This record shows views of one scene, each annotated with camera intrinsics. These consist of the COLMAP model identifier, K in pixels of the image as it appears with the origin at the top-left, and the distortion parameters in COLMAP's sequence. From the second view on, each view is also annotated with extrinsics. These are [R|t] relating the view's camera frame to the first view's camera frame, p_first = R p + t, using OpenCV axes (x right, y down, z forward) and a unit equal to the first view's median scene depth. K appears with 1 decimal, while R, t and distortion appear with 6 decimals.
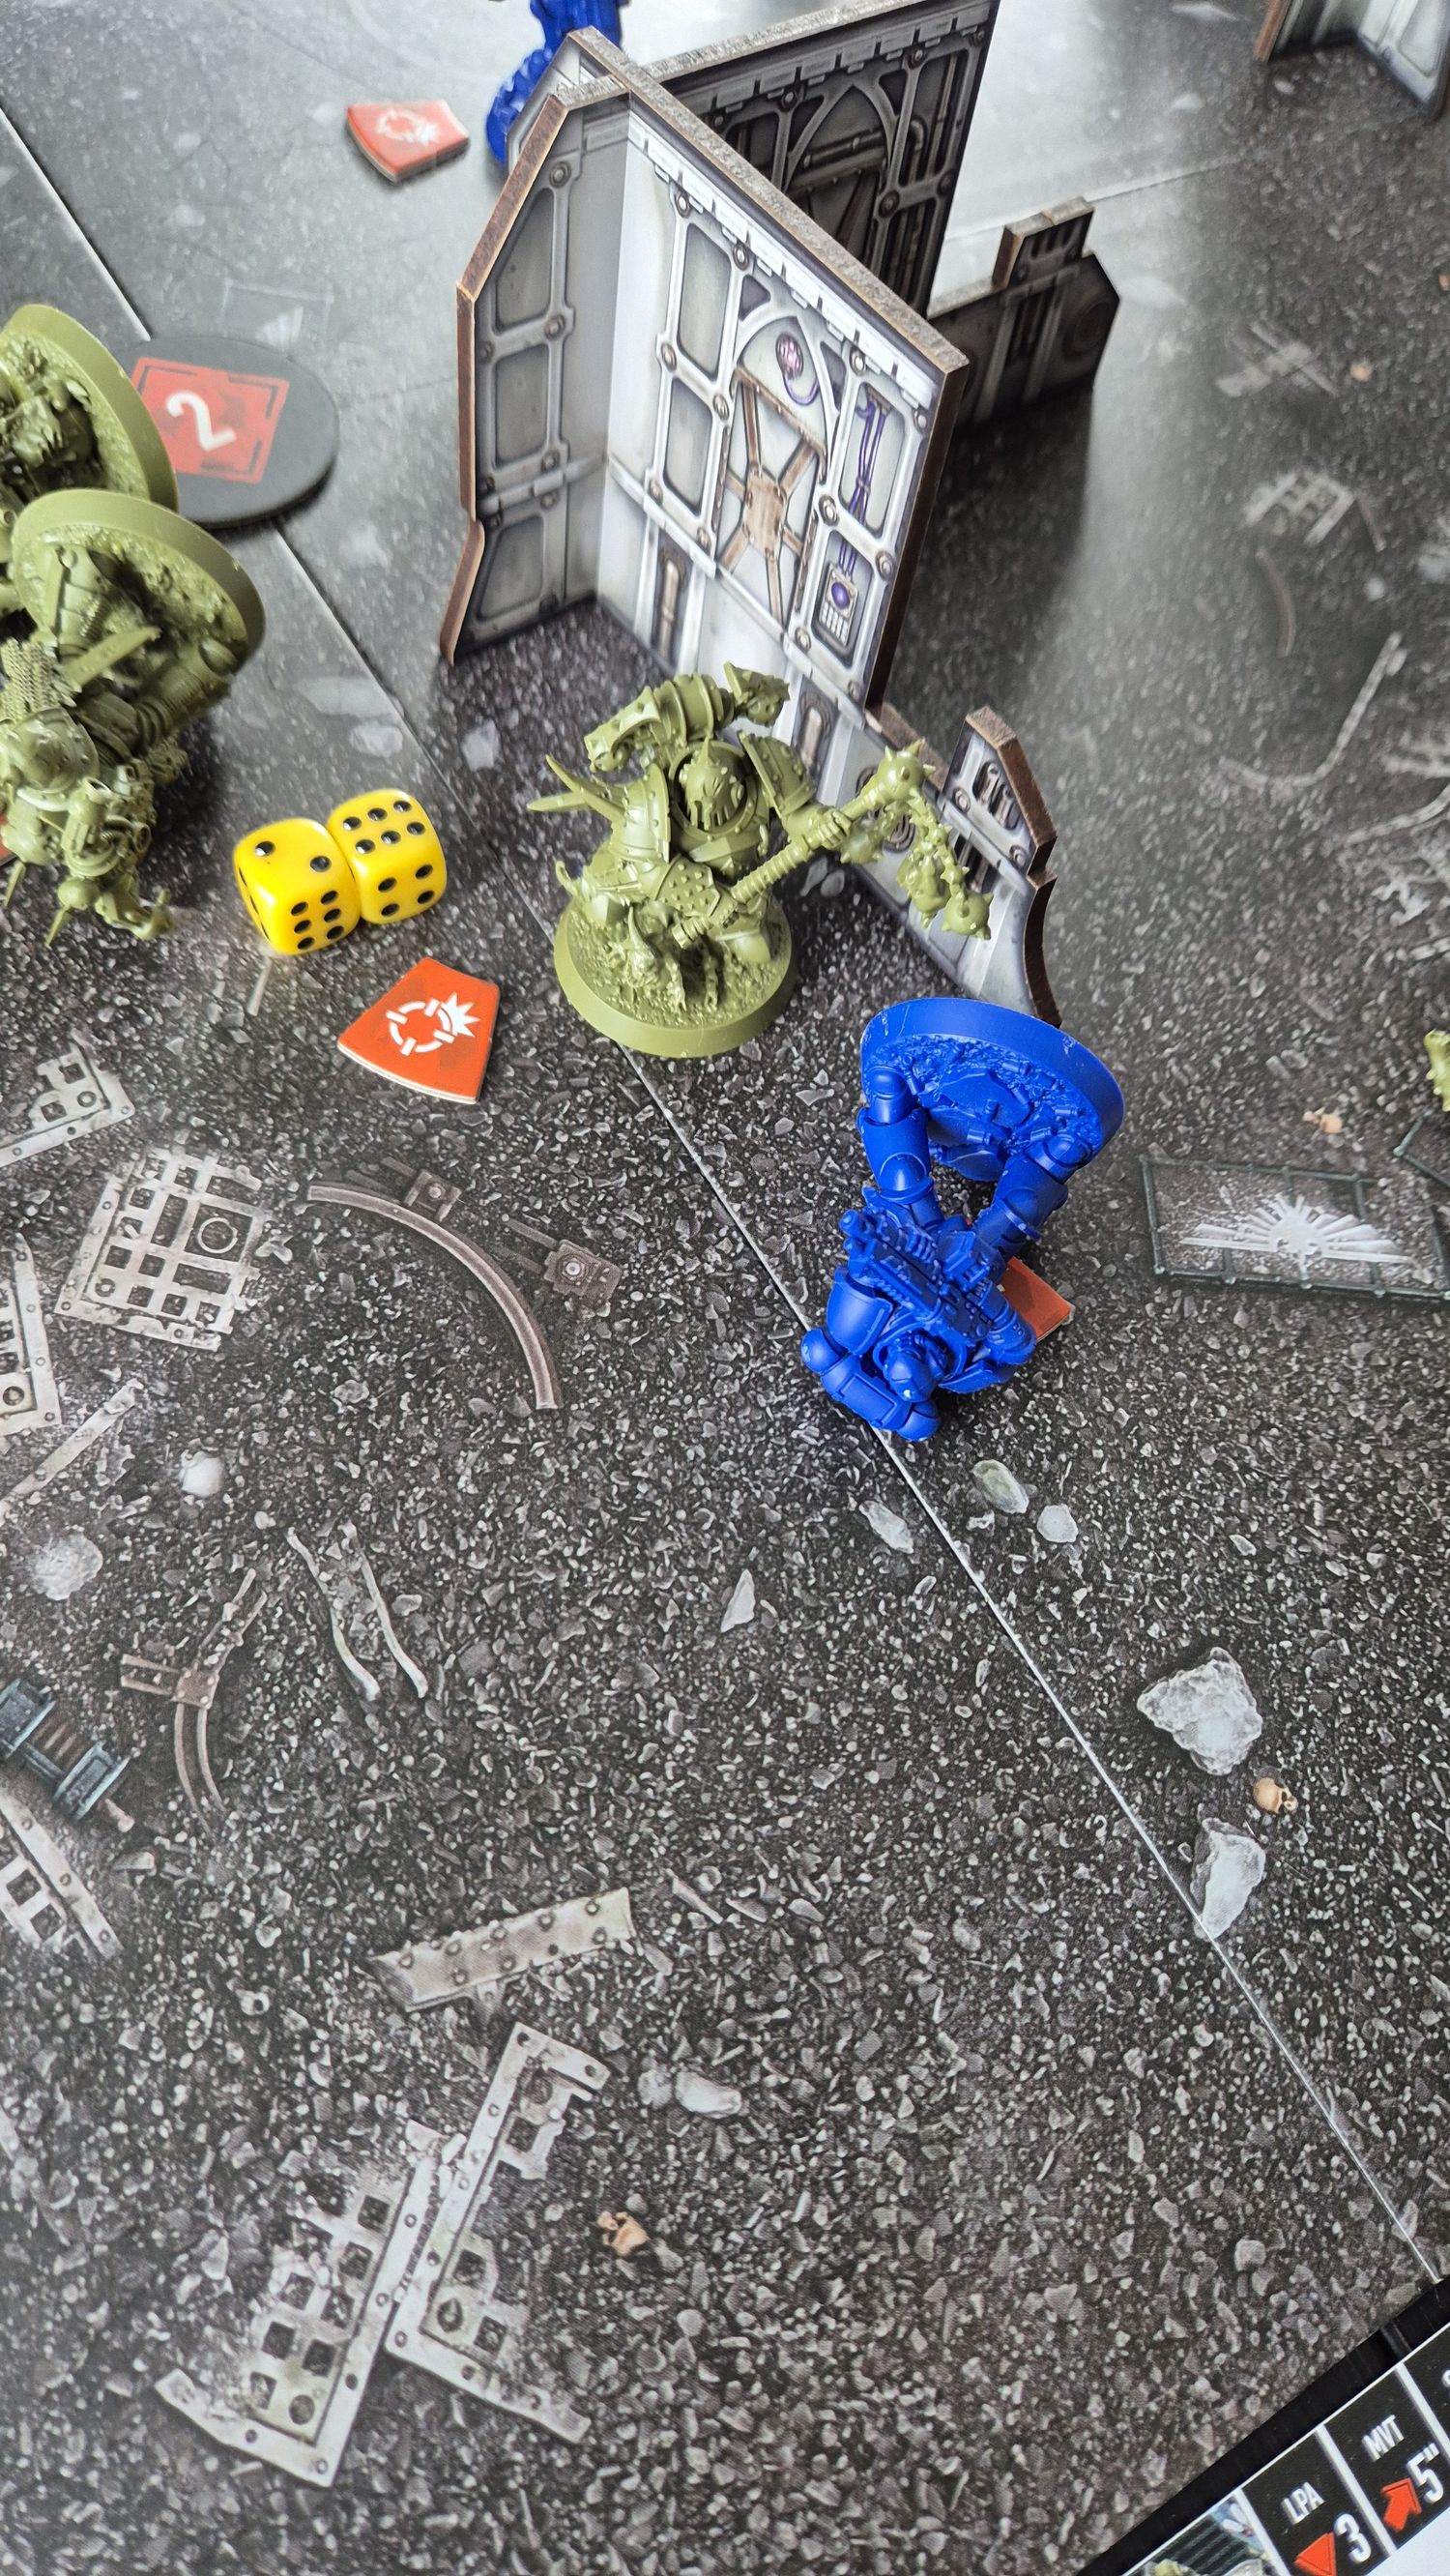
lens RADIAL K [[1778.9, 0, 723.7], [0, 1778.9, 1286.5], [0, 0, 1]] dist [0.055503, -0.062966]
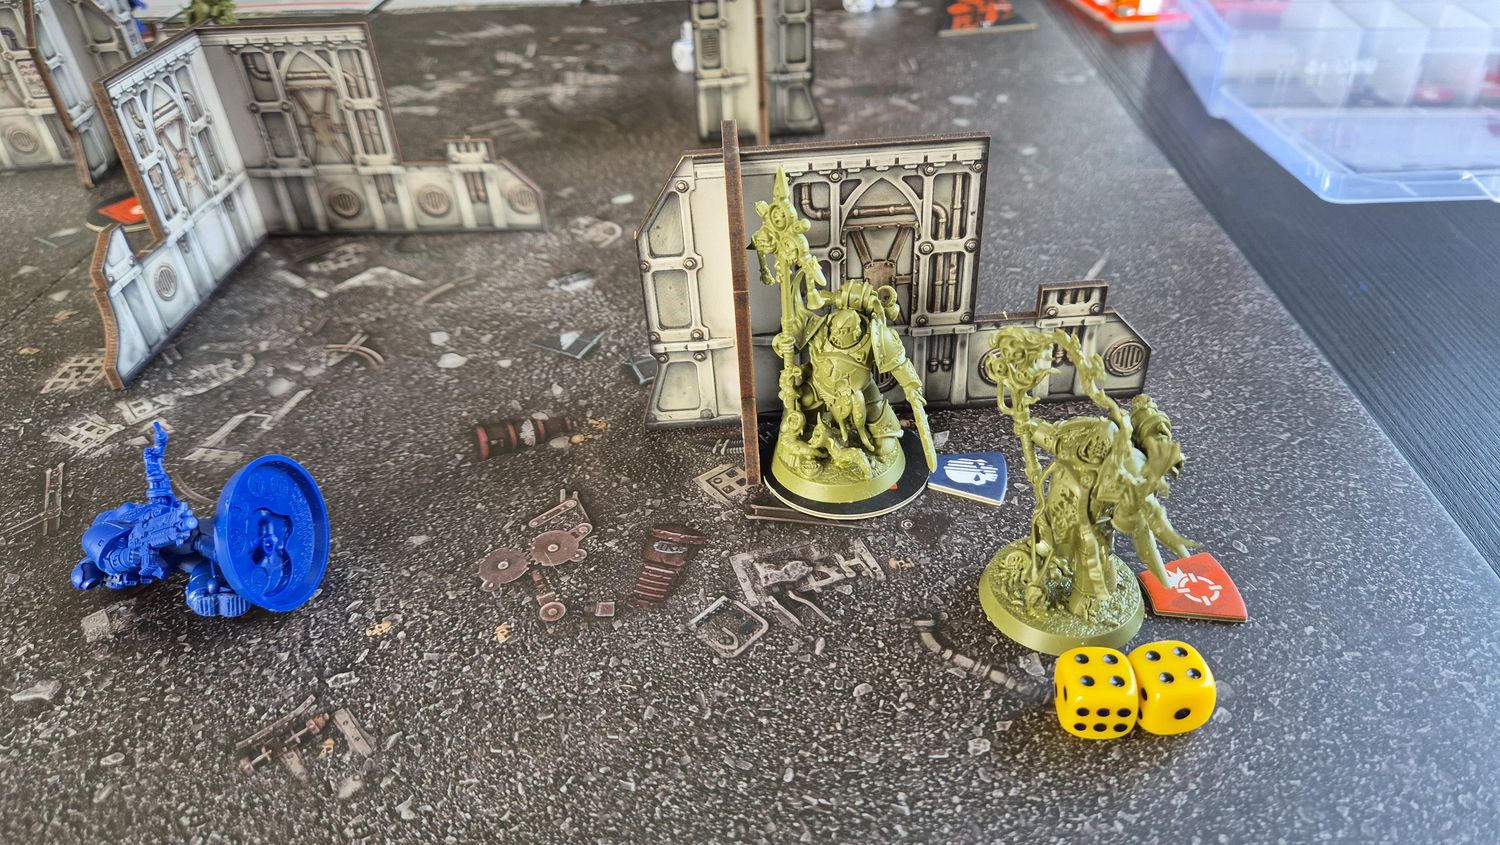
lens RADIAL K [[1036.0, 0, 758.9], [0, 1036.0, 443.1], [0, 0, 1]] dist [0.055503, -0.062966]
pose [[-0.846532, -0.375755, 0.377084, -2.291153], [0.447915, -0.119976, 0.885990, -1.932769], [-0.287673, 0.918920, 0.269870, 0.881984]]
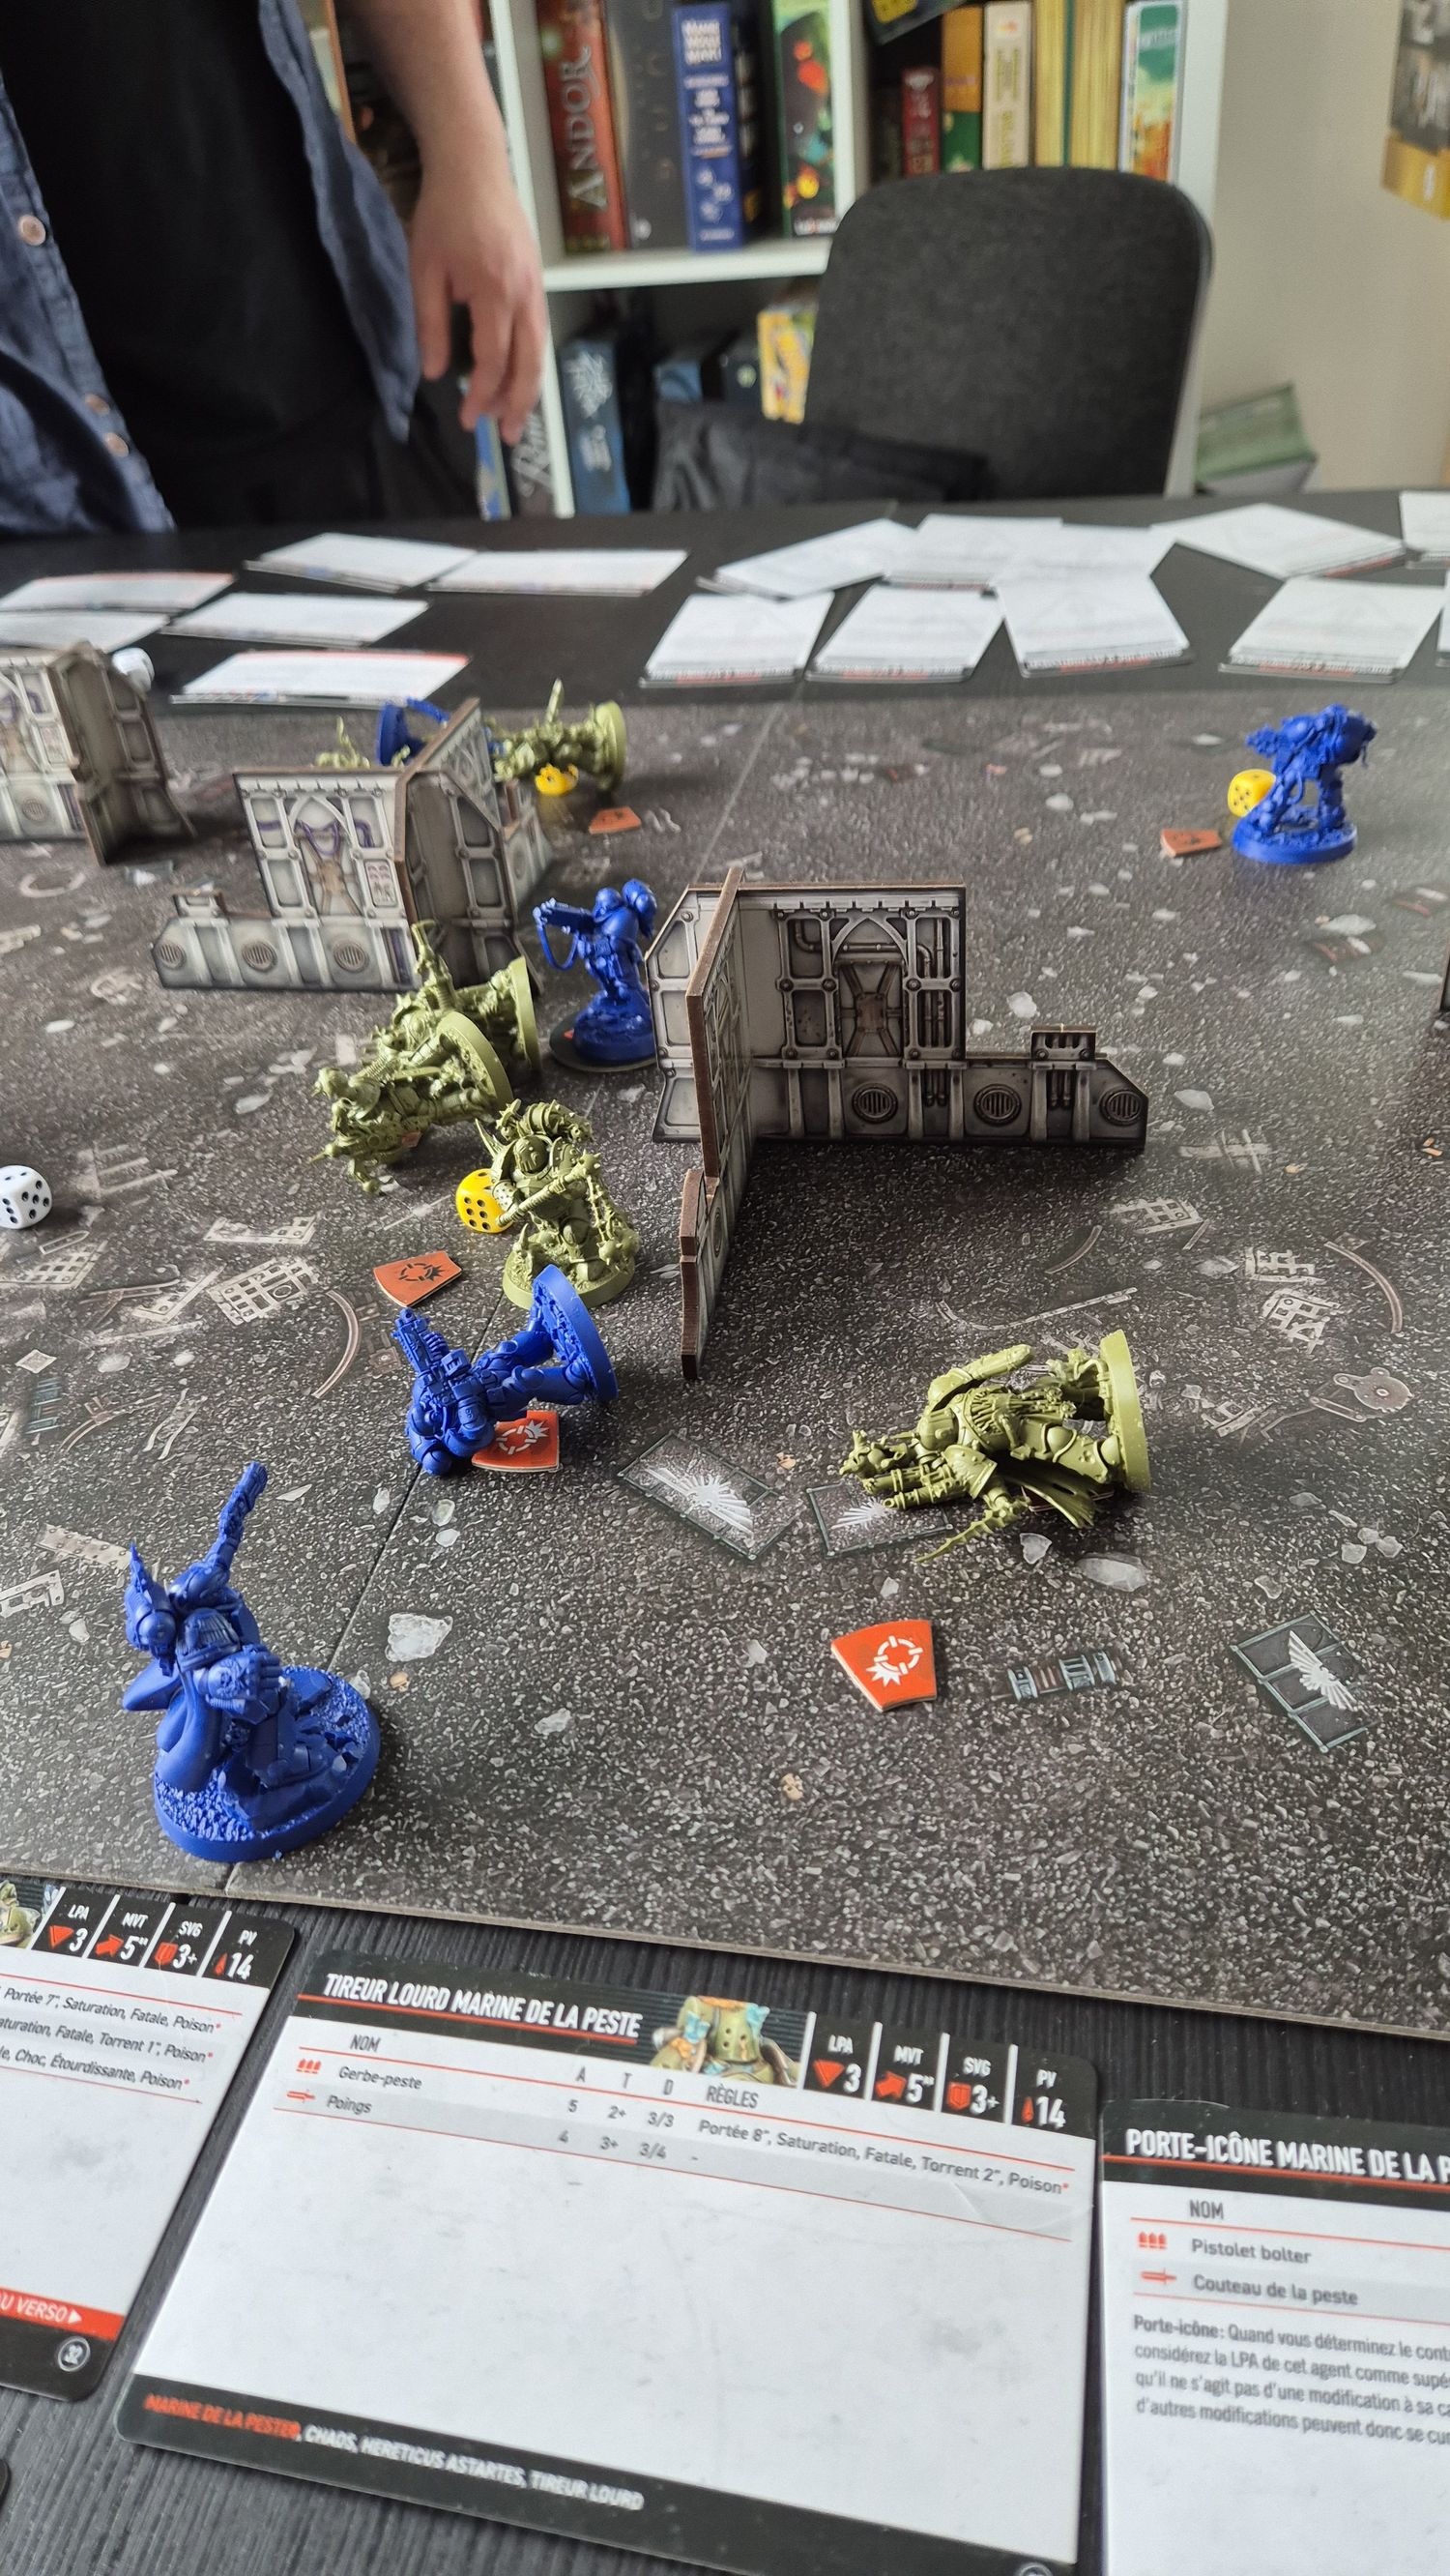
lens RADIAL K [[1778.9, 0, 742.9], [0, 1778.9, 1231.6], [0, 0, 1]] dist [0.055503, -0.062966]
pose [[0.733774, 0.230744, -0.639009, 1.482227], [-0.507370, 0.811631, -0.289536, 0.254827], [0.451831, 0.536668, 0.712626, -0.284810]]
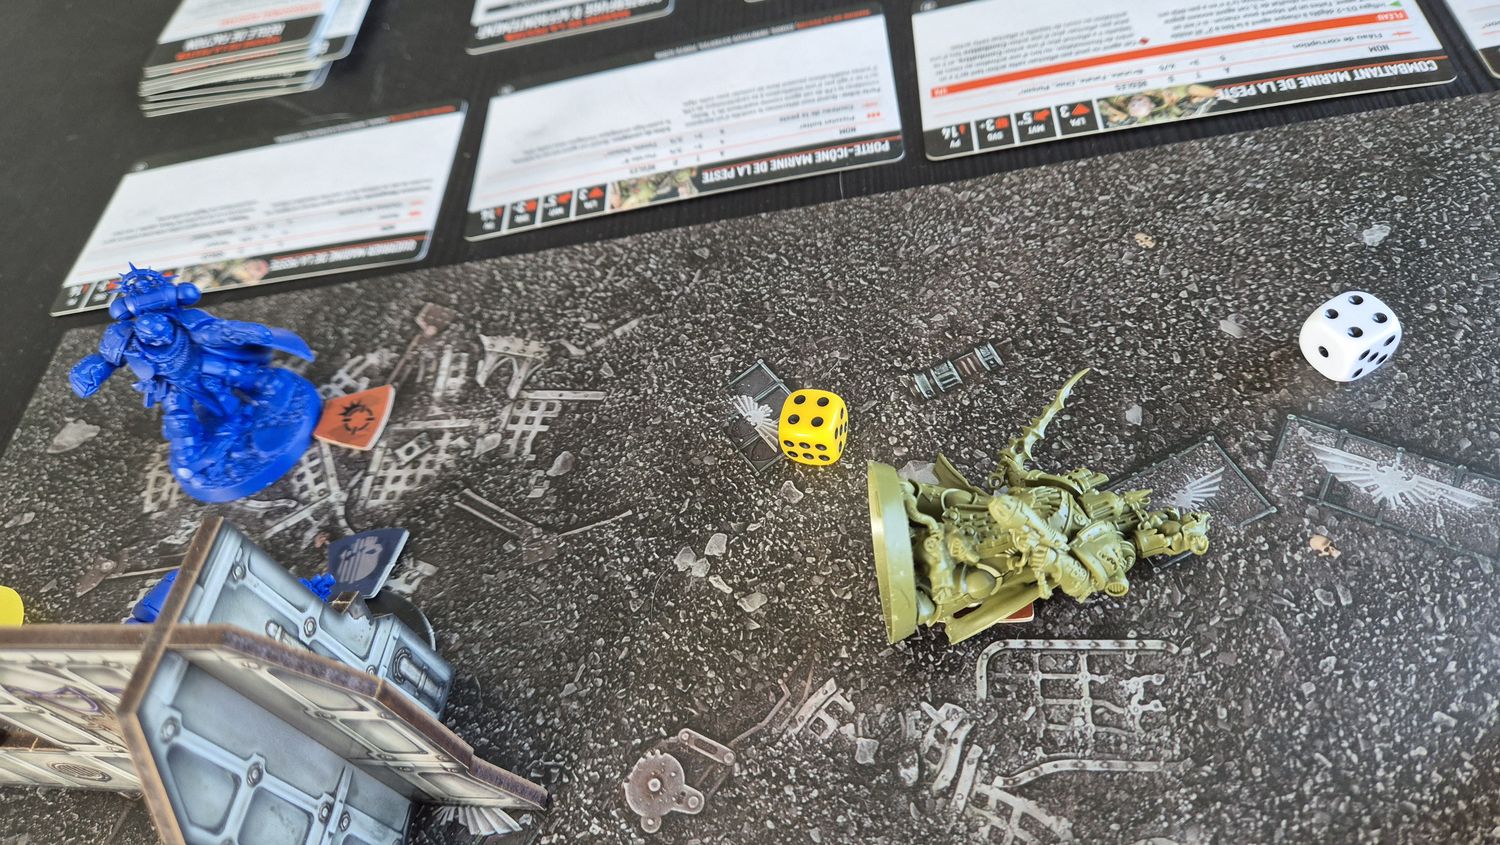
lens RADIAL K [[1036.0, 0, 748.4], [0, 1036.0, 421.4], [0, 0, 1]] dist [0.055503, -0.062966]
pose [[-0.849740, -0.377859, 0.367648, 0.526197], [0.512549, -0.428830, 0.743908, -0.999645], [-0.123434, 0.820565, 0.558065, 0.635252]]
